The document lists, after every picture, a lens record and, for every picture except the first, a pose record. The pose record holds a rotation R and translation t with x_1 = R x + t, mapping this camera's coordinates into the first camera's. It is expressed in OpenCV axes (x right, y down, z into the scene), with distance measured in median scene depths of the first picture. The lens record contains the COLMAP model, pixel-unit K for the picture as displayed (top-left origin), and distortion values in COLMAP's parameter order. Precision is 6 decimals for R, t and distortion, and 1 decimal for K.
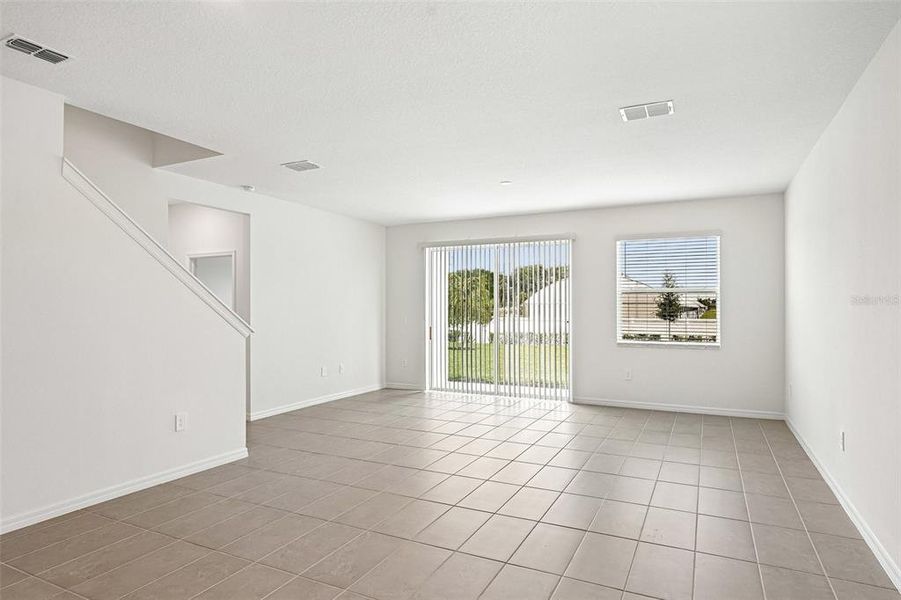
lens RADIAL K [[545.7, 0, 448.3], [0, 545.7, 310.5], [0, 0, 1]] dist [0.041640, -0.000305]
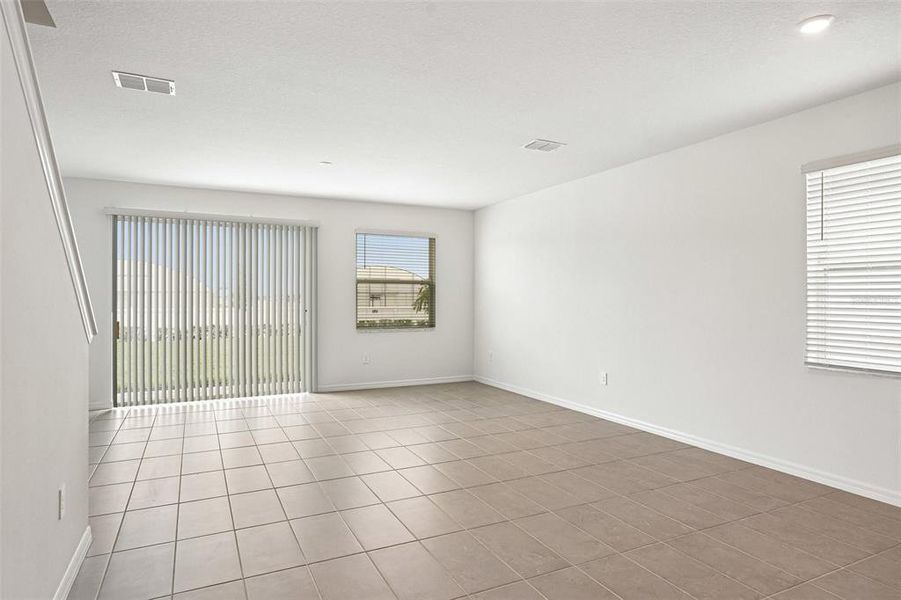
lens RADIAL K [[545.7, 0, 448.3], [0, 545.7, 310.5], [0, 0, 1]] dist [0.041640, -0.000305]
pose [[0.591765, -0.018091, 0.805907, -0.424926], [0.003551, 0.999797, 0.019836, 0.001409], [-0.806102, -0.008877, 0.591709, 0.215605]]
